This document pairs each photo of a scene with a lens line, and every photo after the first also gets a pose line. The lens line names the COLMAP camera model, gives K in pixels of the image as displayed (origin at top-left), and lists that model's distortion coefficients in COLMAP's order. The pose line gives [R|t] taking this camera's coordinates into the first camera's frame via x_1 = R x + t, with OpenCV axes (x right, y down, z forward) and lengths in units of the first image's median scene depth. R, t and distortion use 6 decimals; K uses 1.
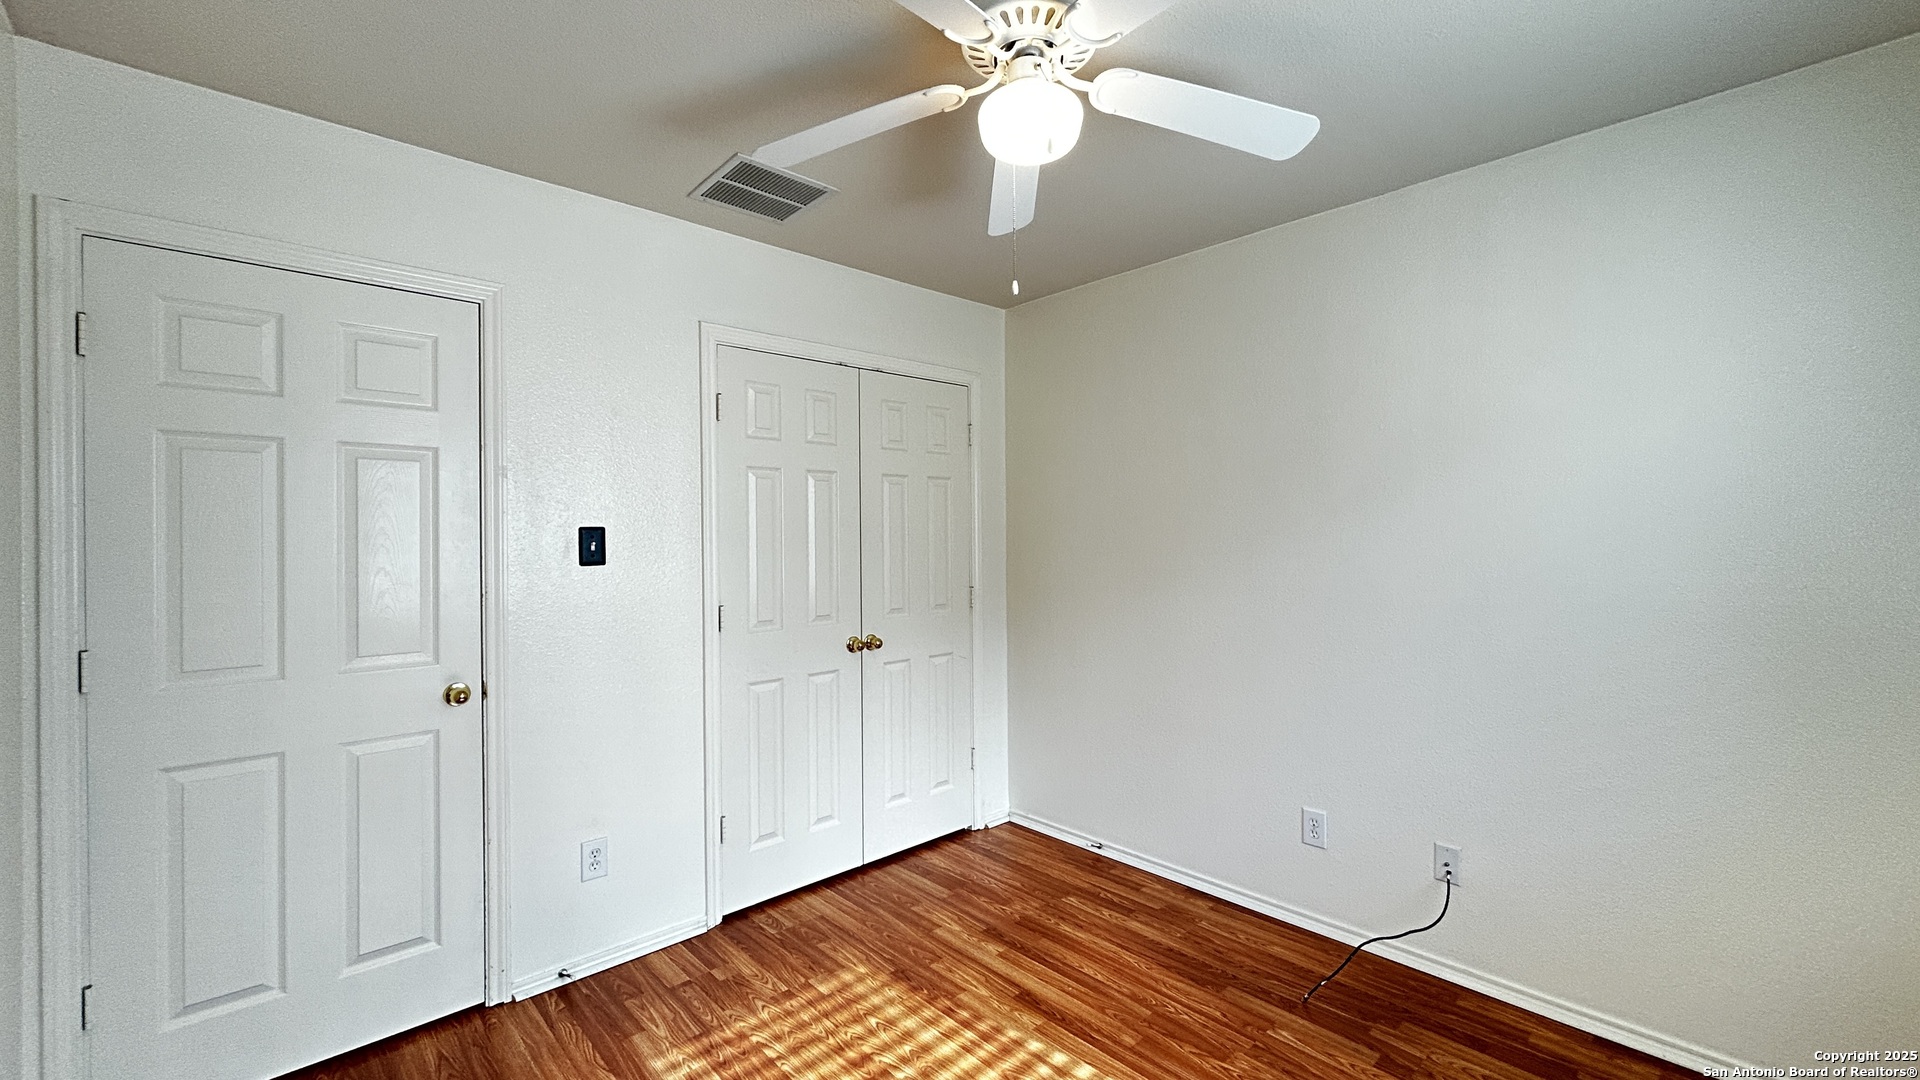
lens RADIAL K [[772.8, 0, 948.0], [0, 772.8, 530.4], [0, 0, 1]] dist [-0.000823, 0.000286]
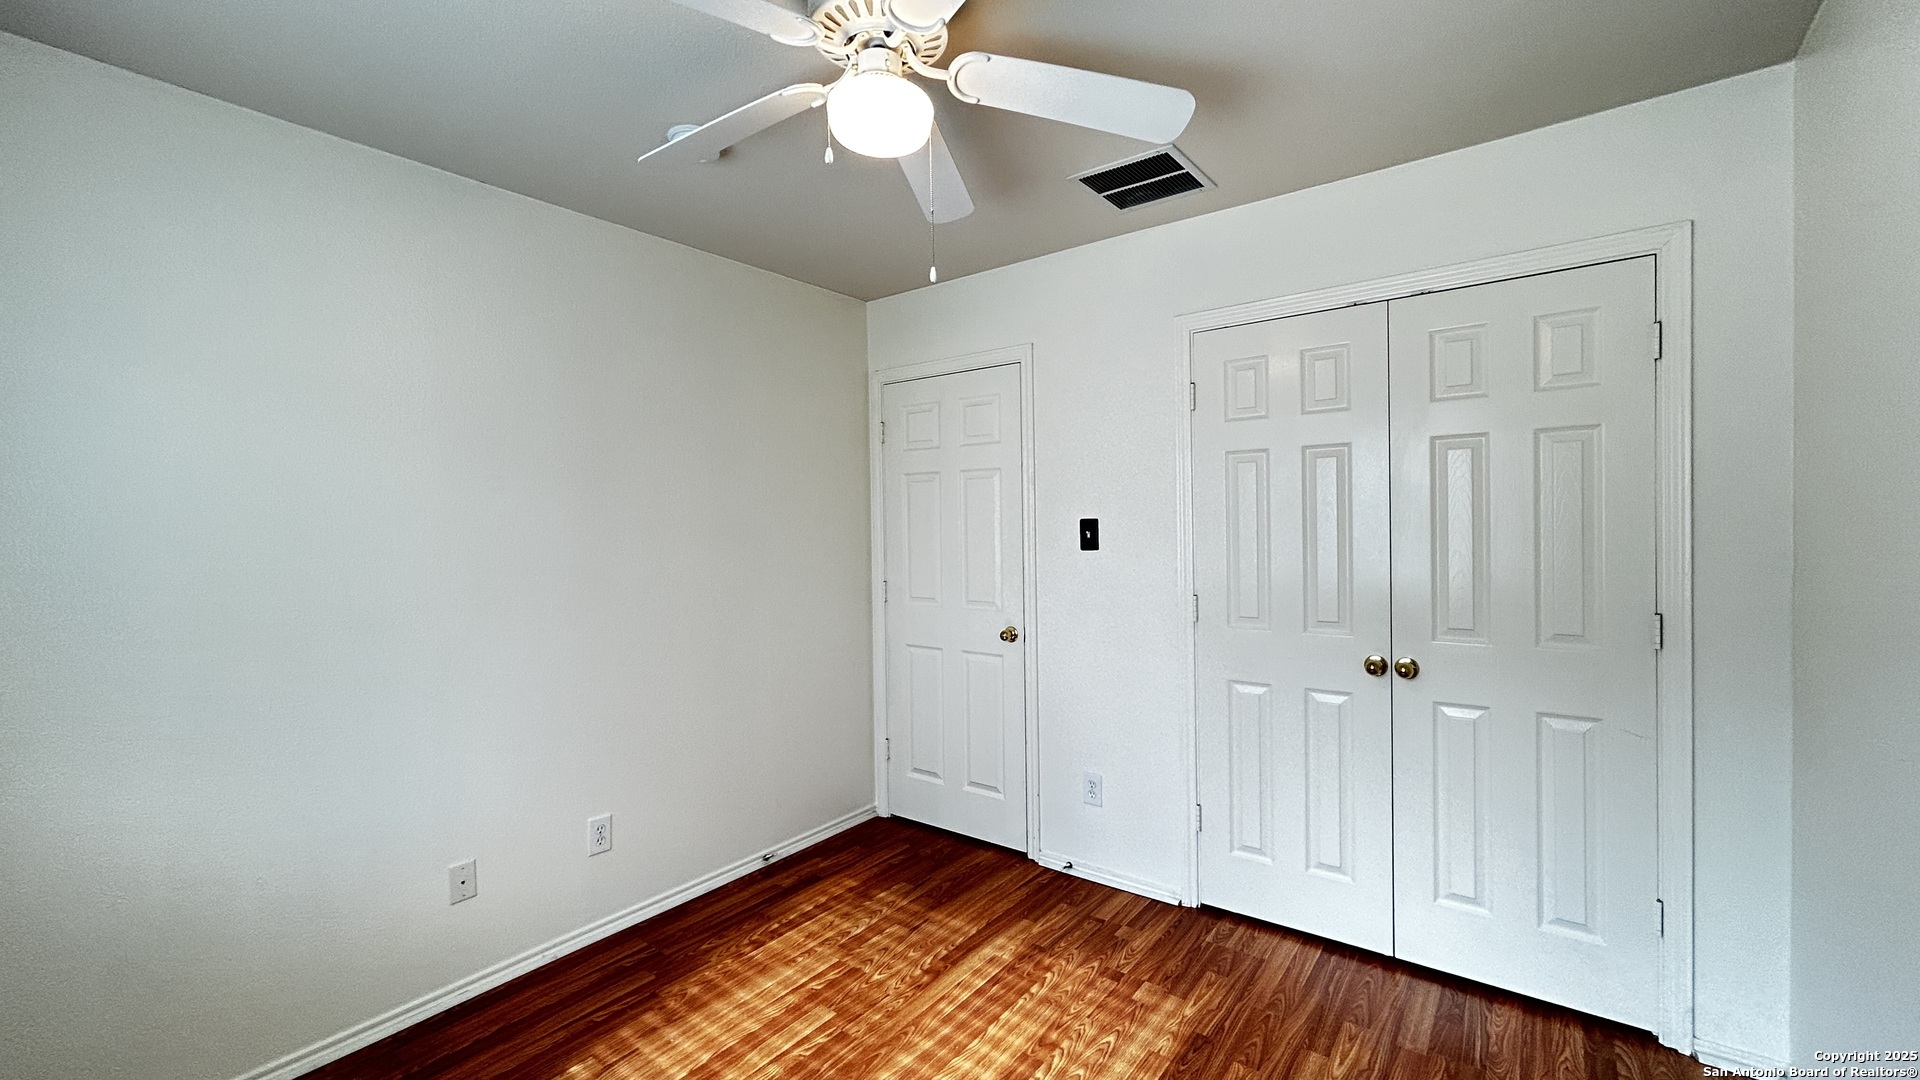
lens RADIAL K [[772.8, 0, 995.5], [0, 772.8, 533.4], [0, 0, 1]] dist [-0.000823, 0.000286]
pose [[0.198475, 0.014602, -0.979997, 0.708883], [0.018345, 0.999658, 0.018610, -0.006948], [0.979934, -0.021672, 0.198139, 0.611319]]
